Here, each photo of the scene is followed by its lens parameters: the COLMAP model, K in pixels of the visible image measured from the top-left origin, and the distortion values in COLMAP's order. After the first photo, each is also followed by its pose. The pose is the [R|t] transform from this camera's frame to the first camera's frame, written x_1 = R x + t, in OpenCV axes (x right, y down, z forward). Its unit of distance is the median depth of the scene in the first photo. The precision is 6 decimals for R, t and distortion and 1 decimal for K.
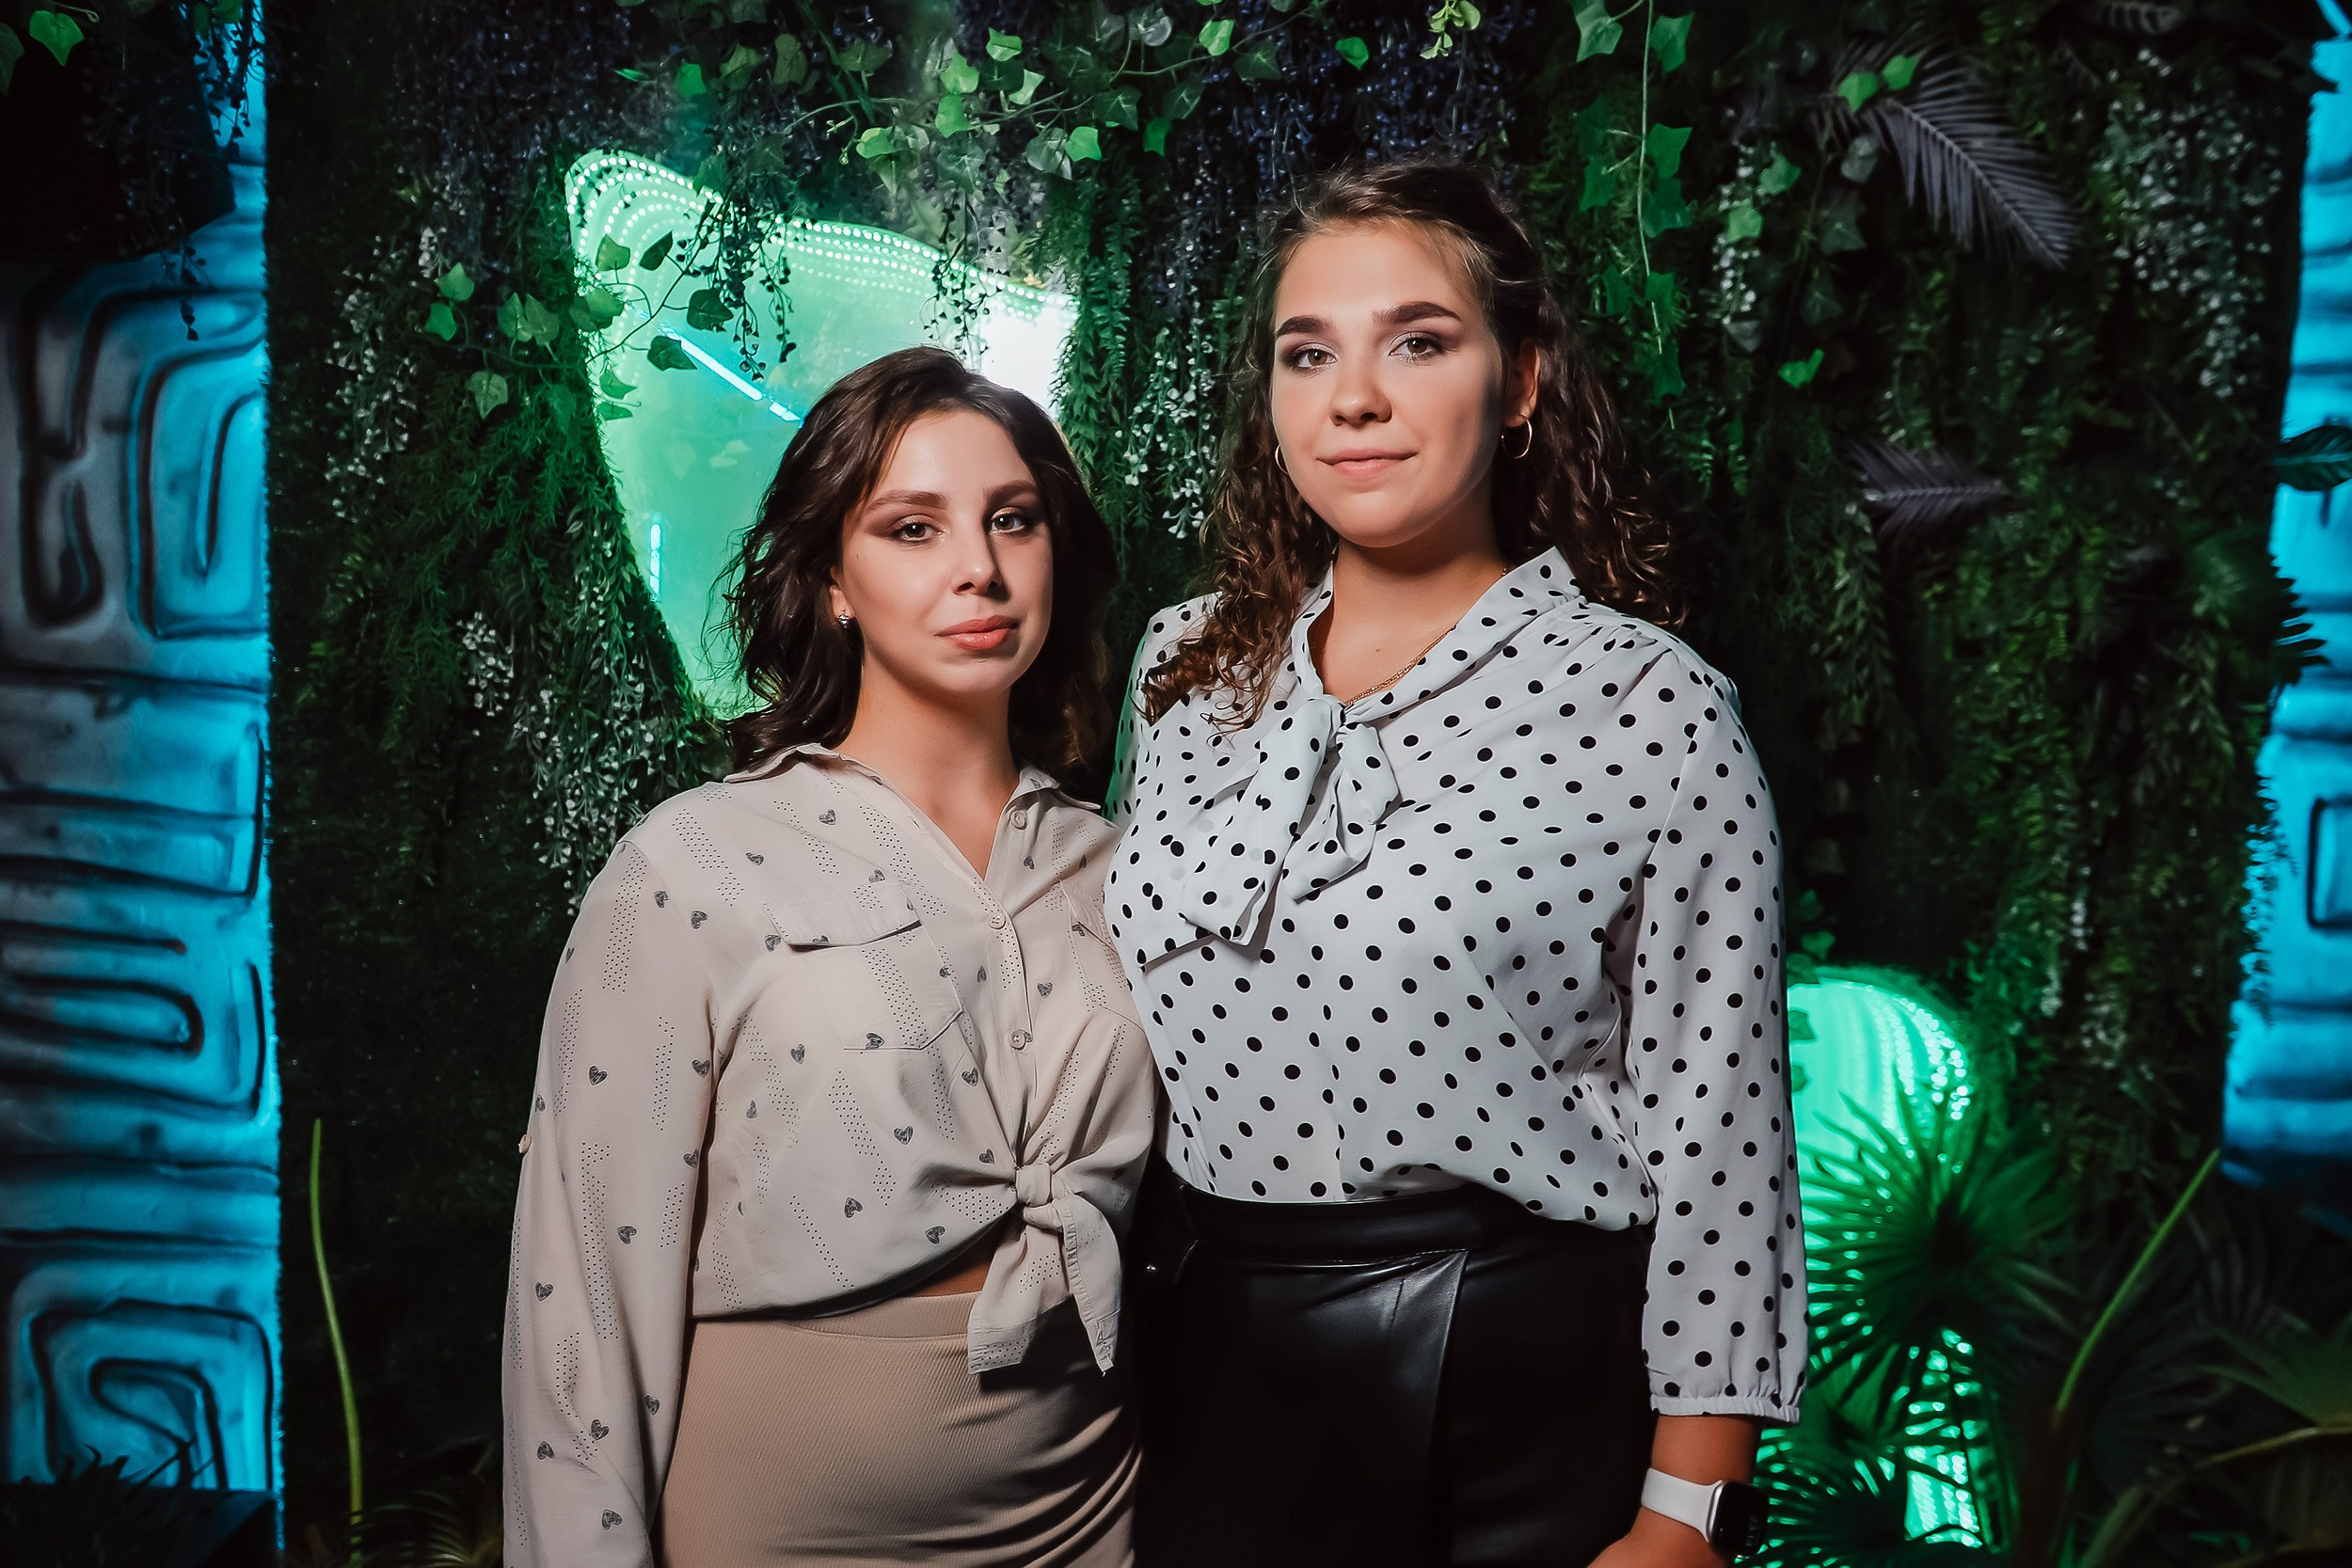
lens RADIAL K [[1680.6, 0, 1175.5], [0, 1680.6, 786.9], [0, 0, 1]] dist [-0.010527, -0.007531]
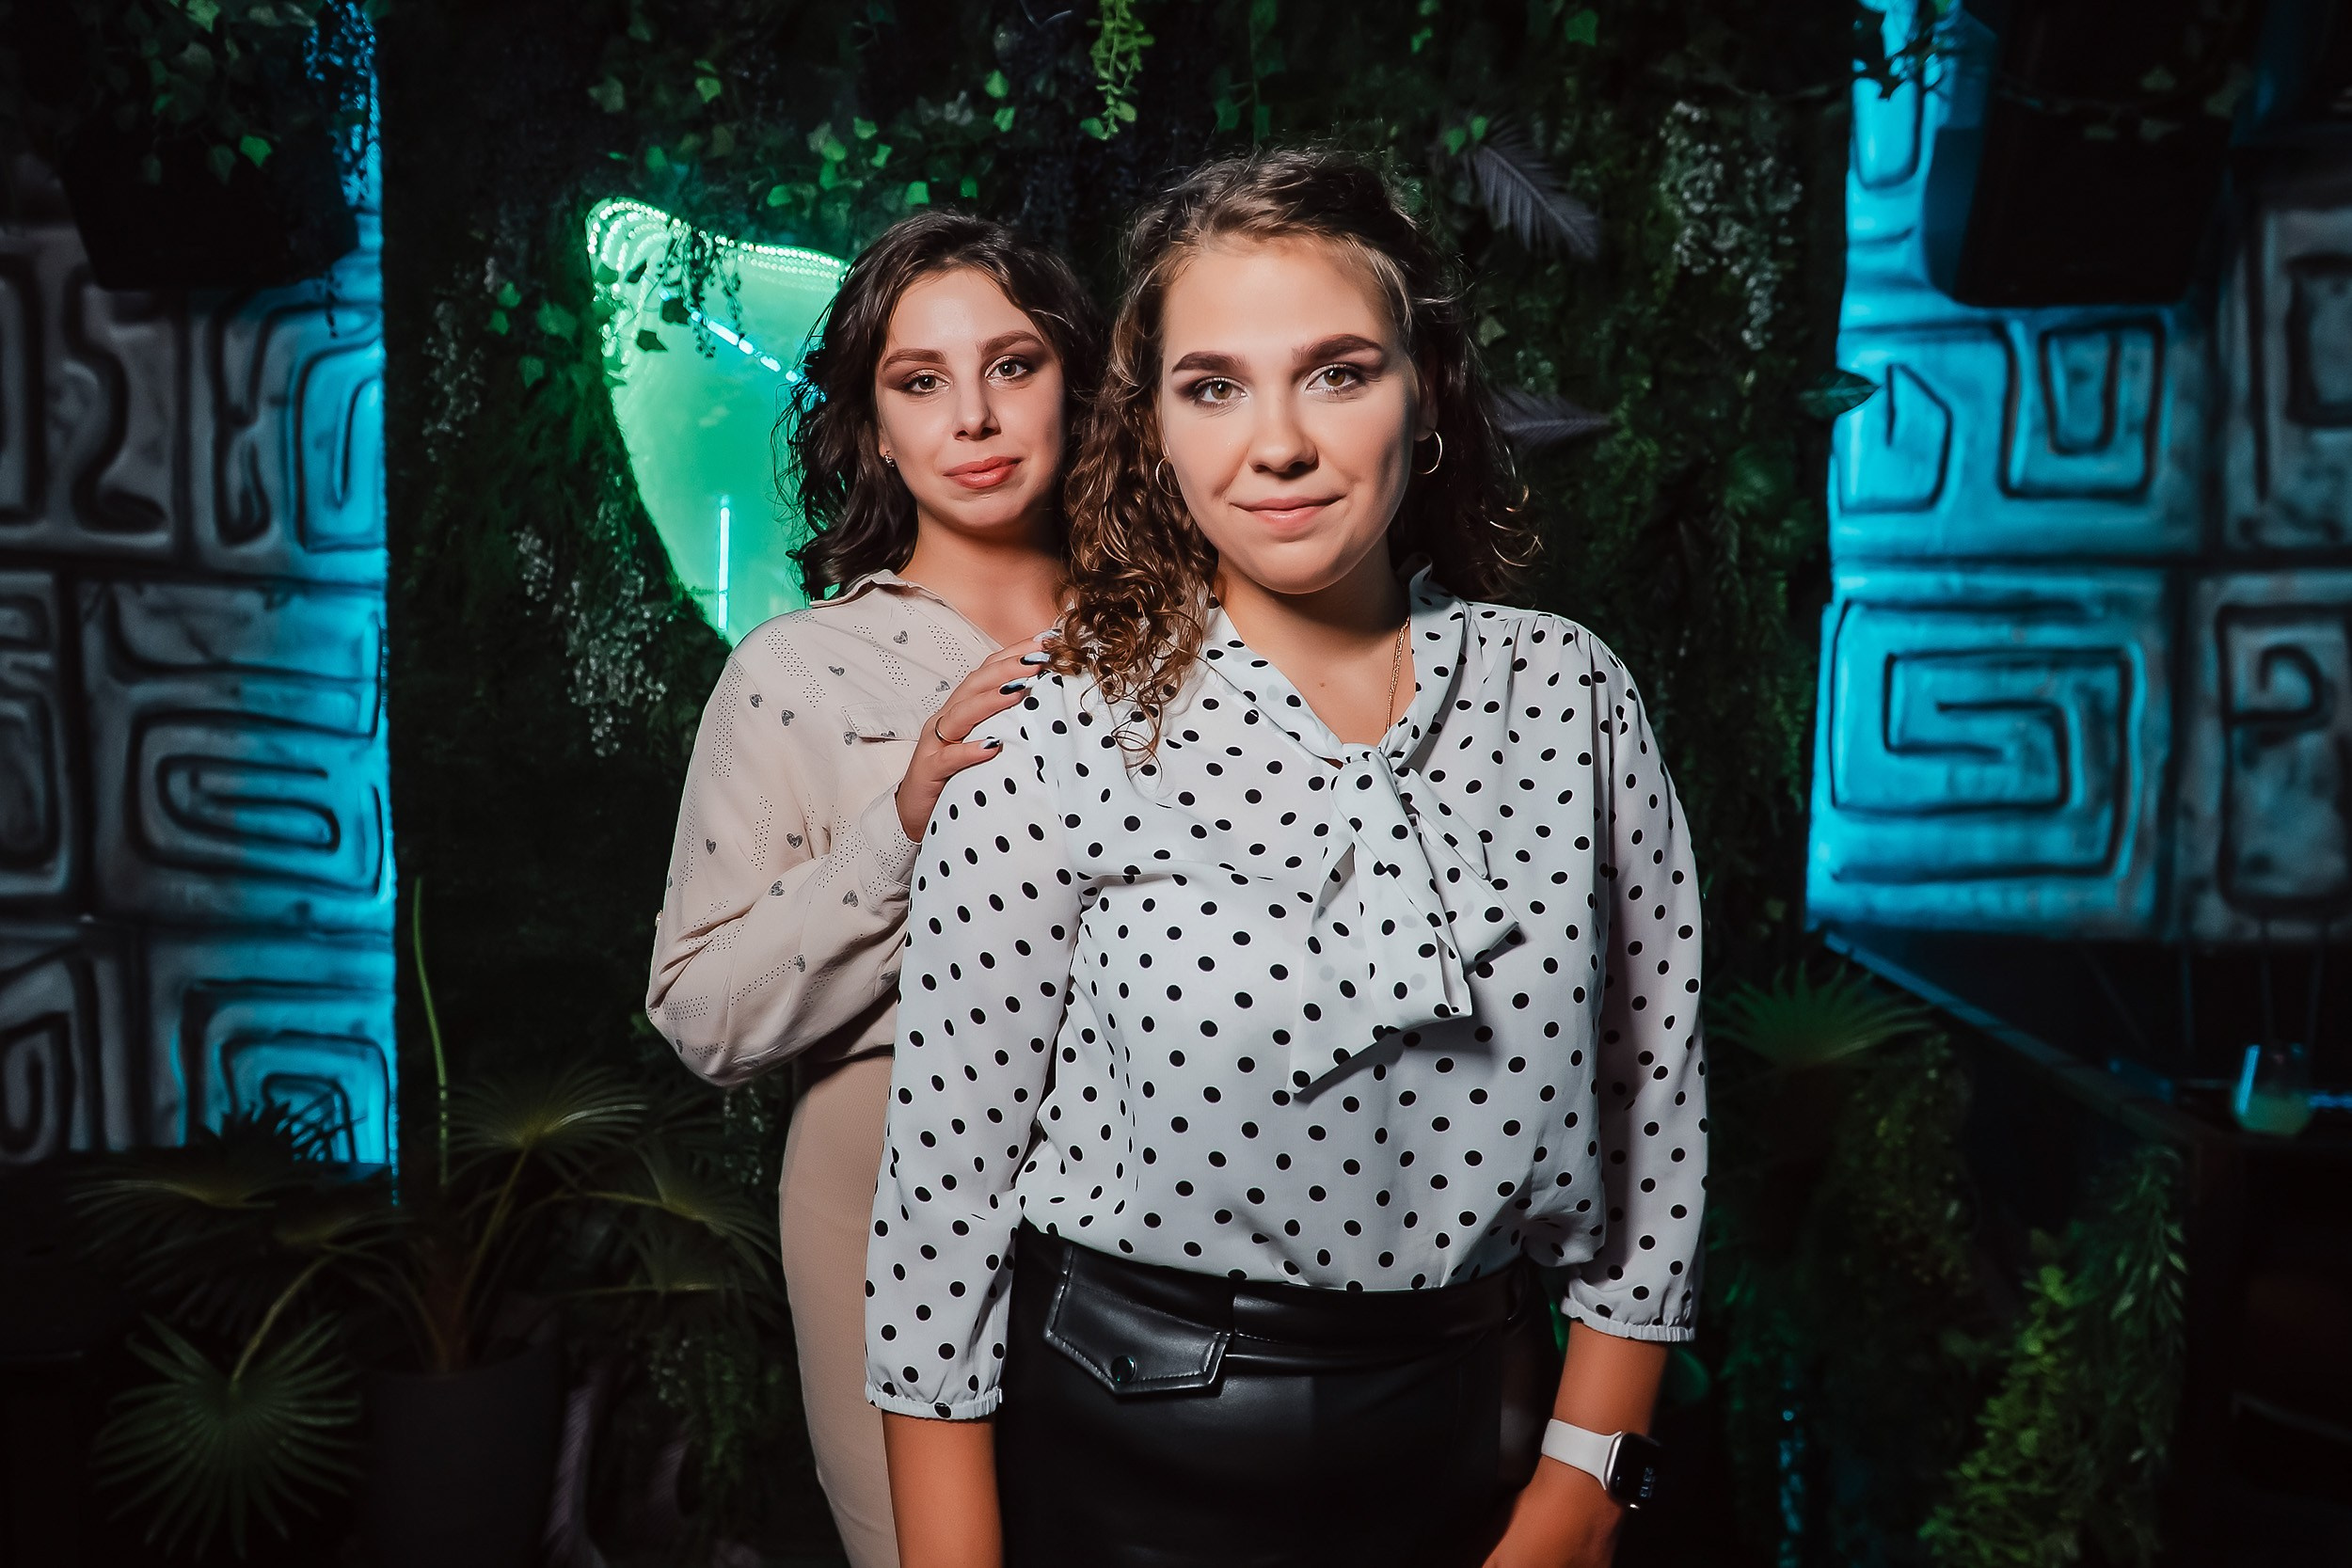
lens RADIAL K [[1682.4, 0, 1176.0], [0, 1682.4, 784.0], [0, 0, 1]] dist [-0.009477, -0.009463]
pose [[0.998431, -0.004949, -0.055784, 0.211244], [0.005071, 0.999985, 0.002049, 0.114185], [0.055773, -0.002329, 0.998441, -0.392122]]
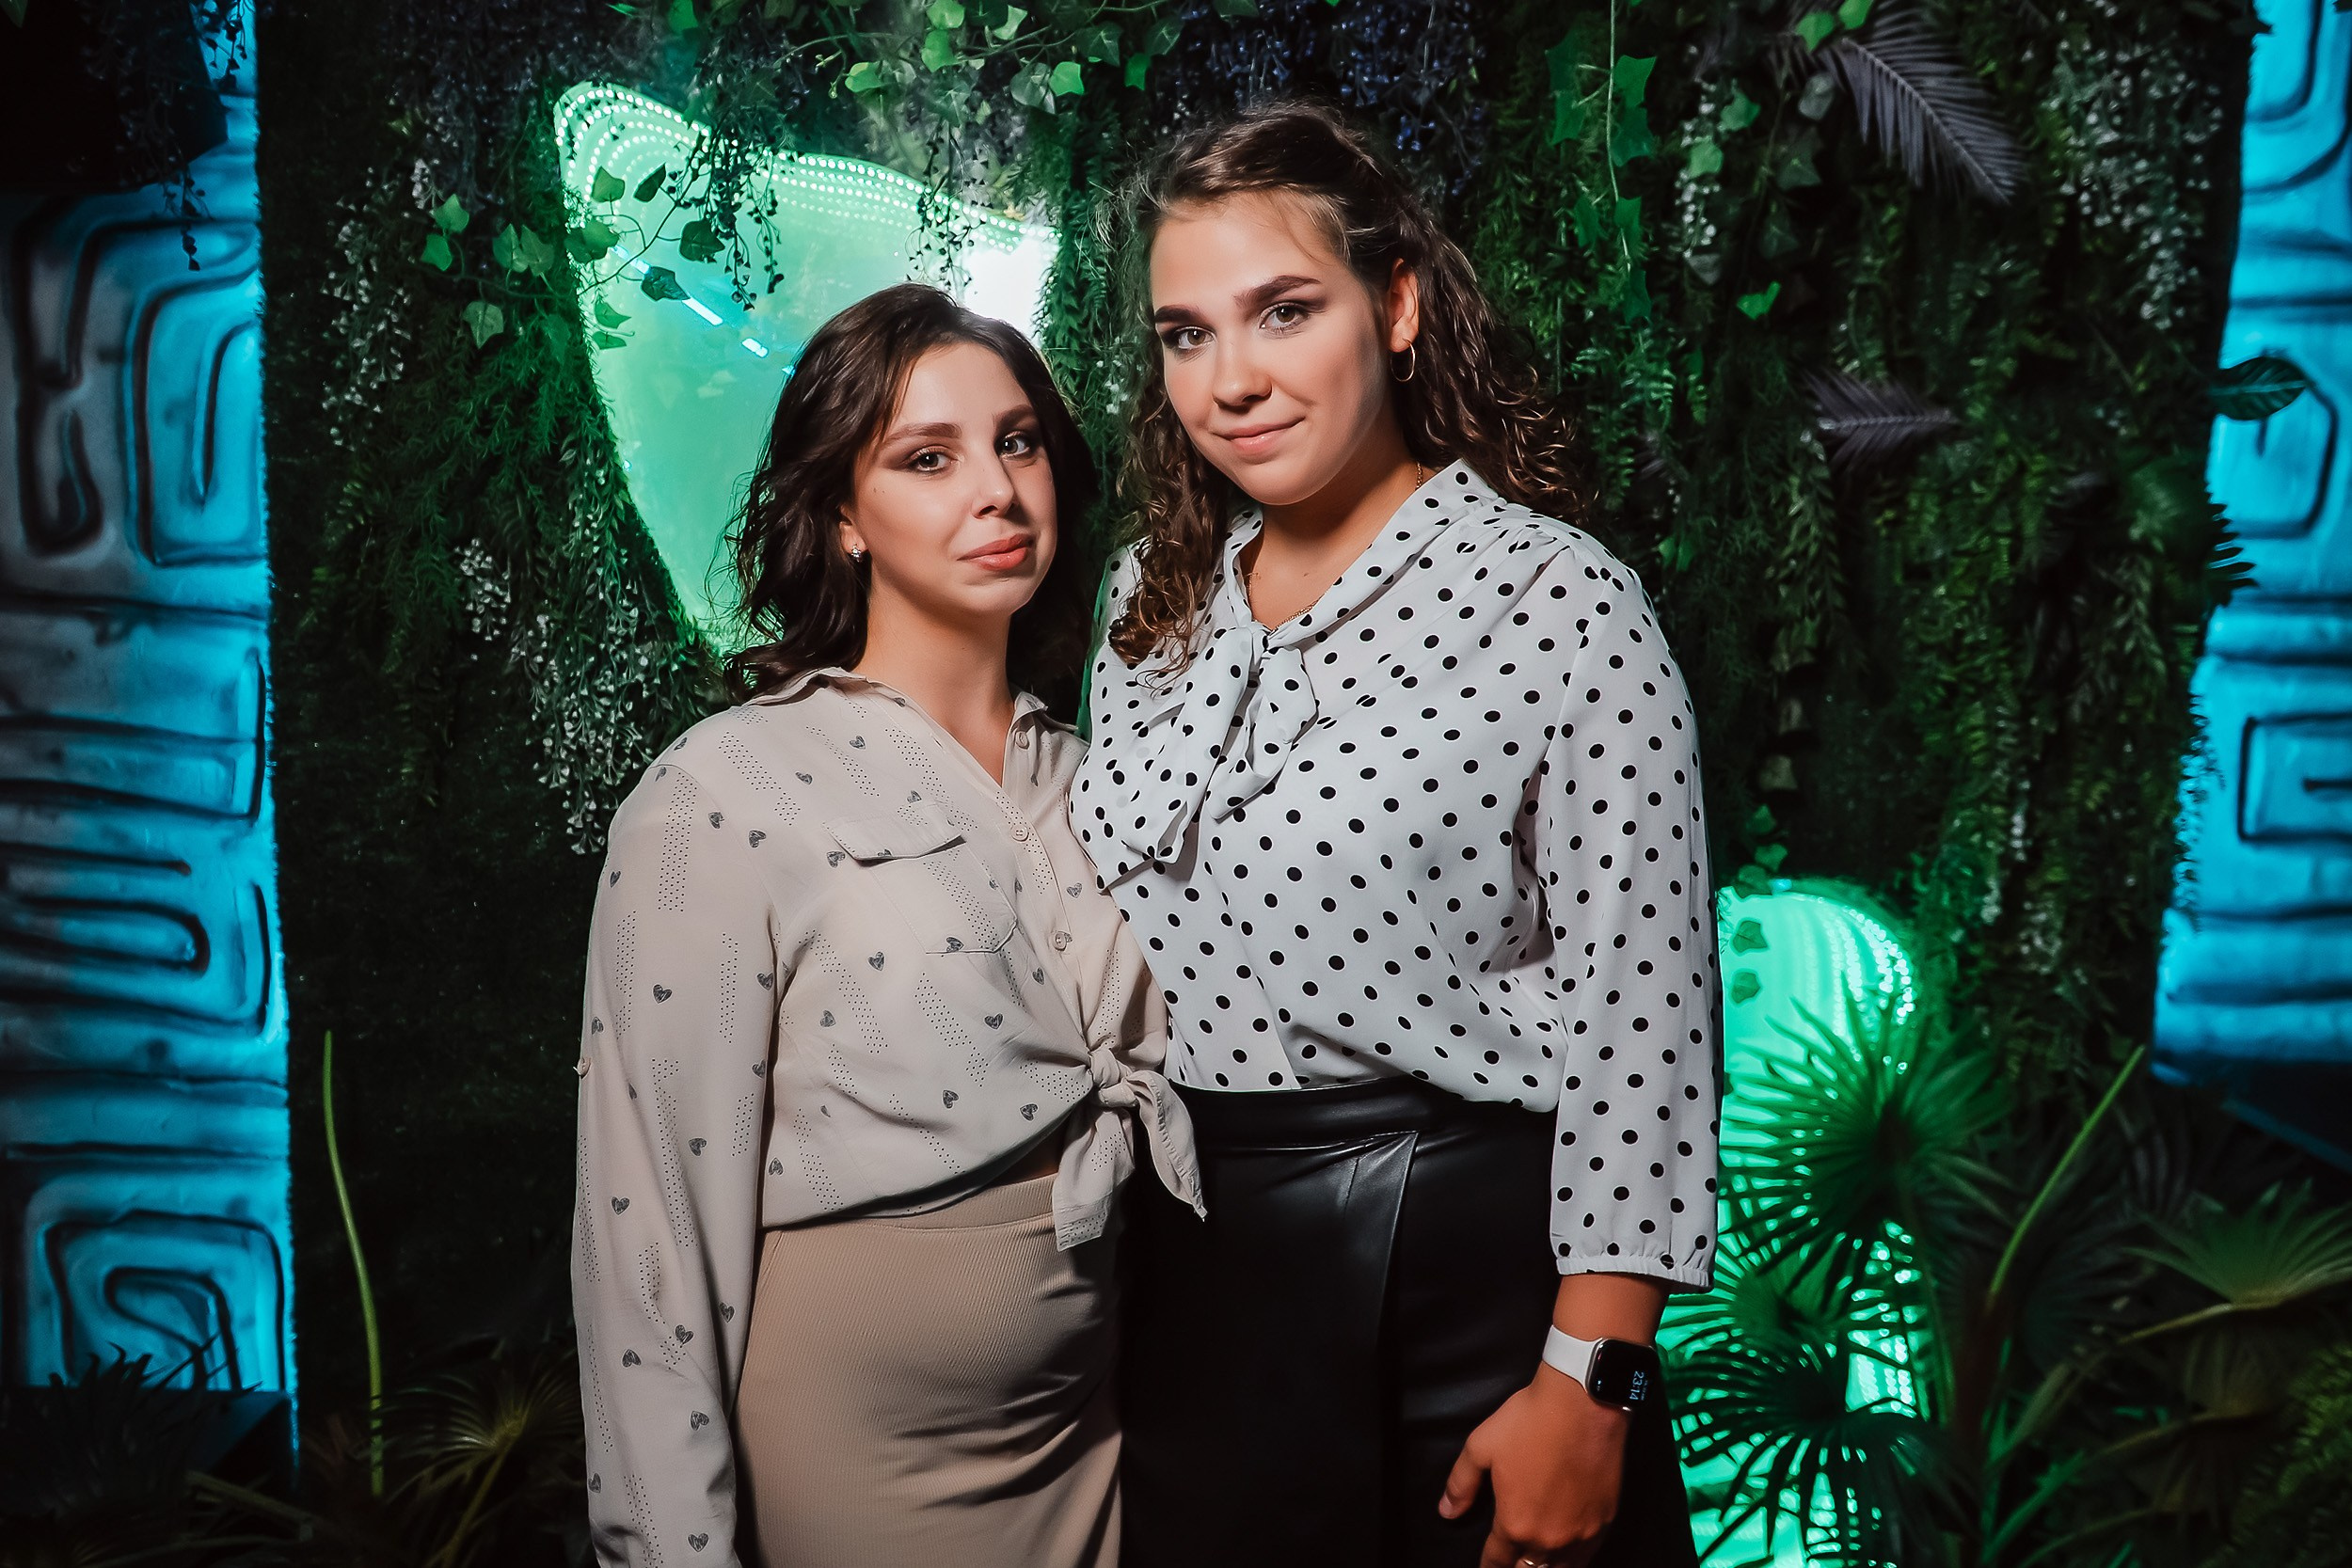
lens RADIAL K [[1682.4, 0, 1176.0], [0, 1682.4, 784.0], [0, 0, 1]] dist [-0.009477, -0.009463]
pose [[0.999838, -0.003305, 0.017707, -0.006144], [0.002696, 0.999408, 0.034286, 0.011625], [-0.017810, -0.034233, 0.999255, -0.037943]]
